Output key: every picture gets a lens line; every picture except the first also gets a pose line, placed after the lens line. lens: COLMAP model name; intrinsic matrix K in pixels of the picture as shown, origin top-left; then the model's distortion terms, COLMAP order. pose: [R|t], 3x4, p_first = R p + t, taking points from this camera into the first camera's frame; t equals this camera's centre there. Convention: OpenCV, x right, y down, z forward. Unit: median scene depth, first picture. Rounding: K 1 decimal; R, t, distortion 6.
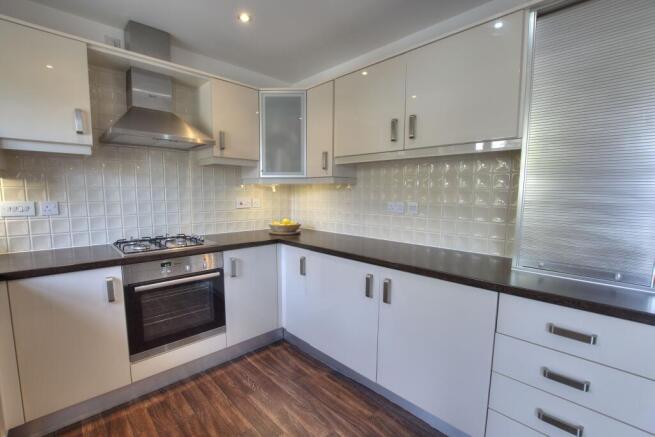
lens RADIAL K [[287.3, 0, 322.5], [0, 287.3, 225.2], [0, 0, 1]] dist [-0.032404, 0.003597]
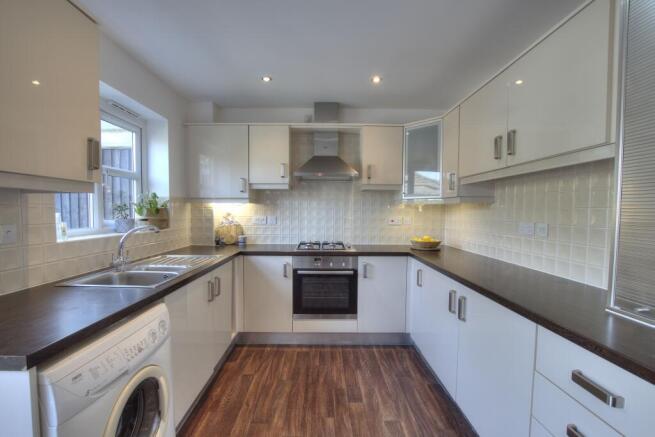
lens RADIAL K [[287.3, 0, 323.9], [0, 287.3, 225.2], [0, 0, 1]] dist [-0.032404, 0.003597]
pose [[0.723880, 0.032545, -0.689157, 0.472067], [-0.078950, 0.996233, -0.035881, 0.009291], [0.685393, 0.080382, 0.723723, -0.074500]]
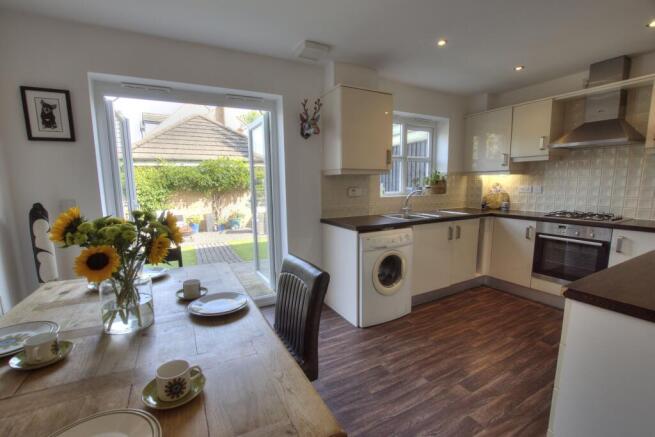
lens RADIAL K [[287.3, 0, 323.2], [0, 287.3, 224.8], [0, 0, 1]] dist [-0.032404, 0.003597]
pose [[-0.273293, 0.137203, -0.952096, 1.205140], [-0.095248, 0.981052, 0.168716, -0.009383], [0.957204, 0.136794, -0.255046, 0.122952]]
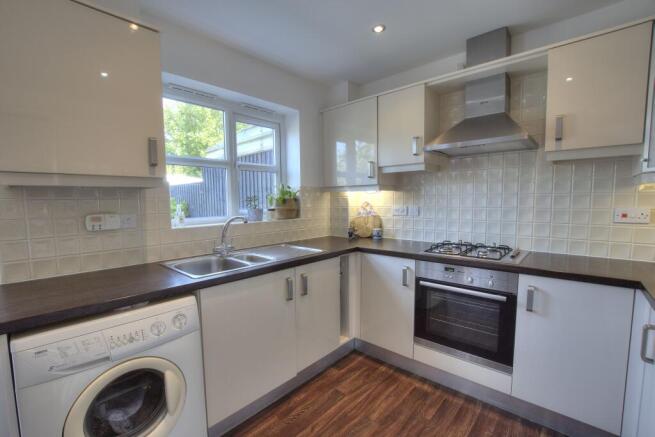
lens RADIAL K [[287.3, 0, 324.4], [0, 287.3, 225.0], [0, 0, 1]] dist [-0.032404, 0.003597]
pose [[0.065398, 0.080367, -0.994618, 0.404531], [-0.099749, 0.992285, 0.073620, -0.048618], [0.992861, 0.094397, 0.072910, 0.432925]]
